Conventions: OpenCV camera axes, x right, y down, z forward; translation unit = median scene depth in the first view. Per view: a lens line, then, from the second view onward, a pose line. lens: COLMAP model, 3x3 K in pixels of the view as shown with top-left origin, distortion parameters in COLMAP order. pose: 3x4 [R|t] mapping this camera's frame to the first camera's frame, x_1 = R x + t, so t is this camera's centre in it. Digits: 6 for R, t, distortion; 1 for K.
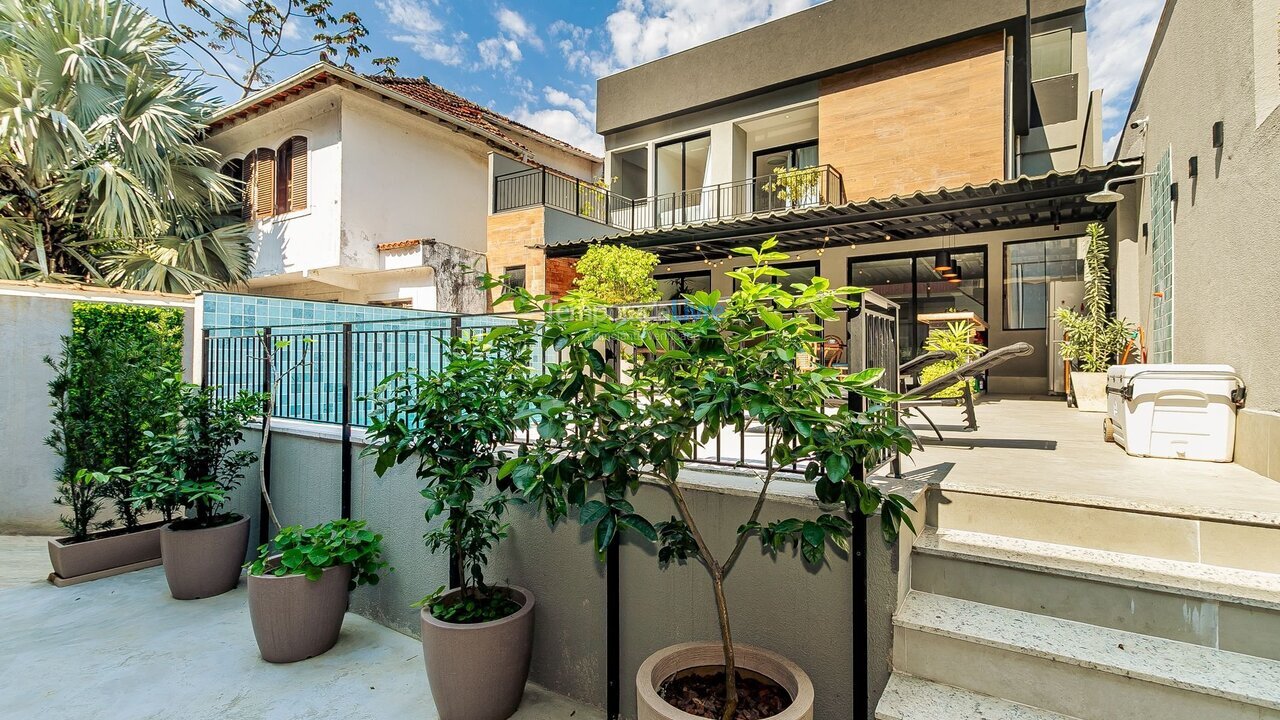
lens RADIAL K [[618.0, 0, 640.5], [0, 618.0, 359.2], [0, 0, 1]] dist [0.012280, -0.000626]
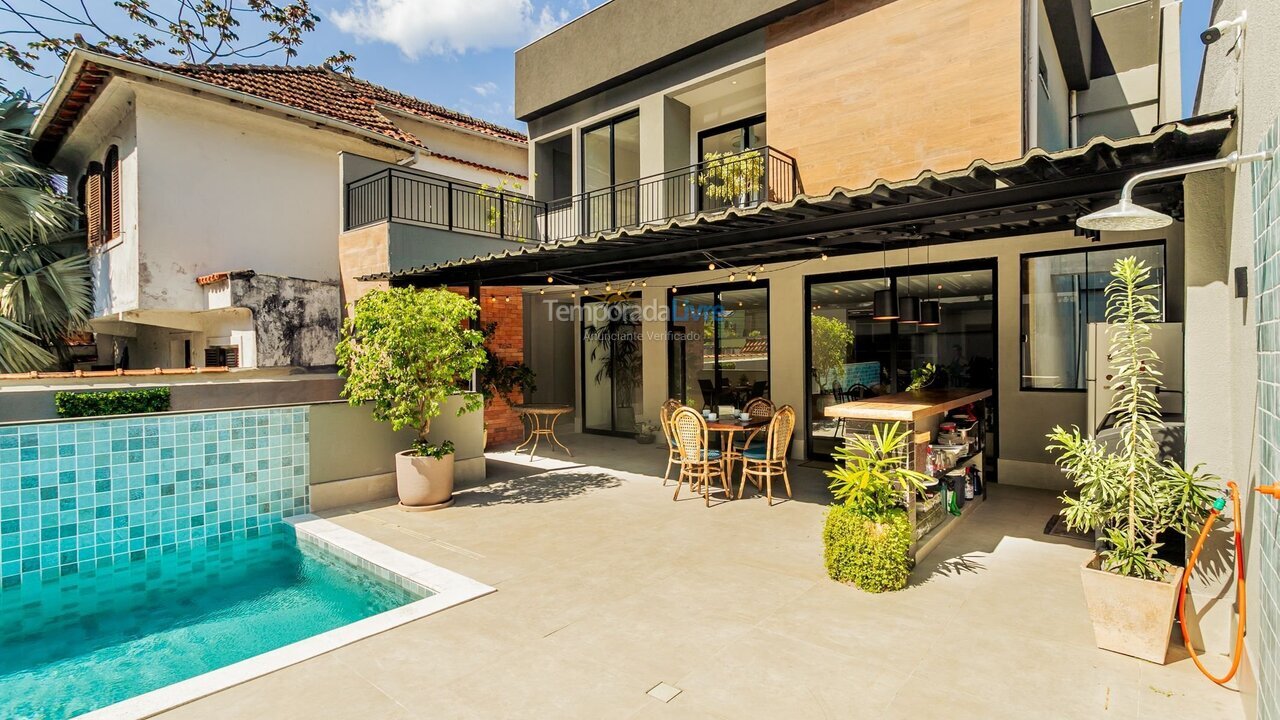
lens RADIAL K [[626.5, 0, 640.0], [0, 626.5, 360.0], [0, 0, 1]] dist [-0.000444, 0.001091]
pose [[0.993831, -0.016705, -0.109636, 0.224277], [0.018943, 0.999632, 0.019405, -0.085606], [0.109272, -0.021362, 0.993782, 0.264497]]
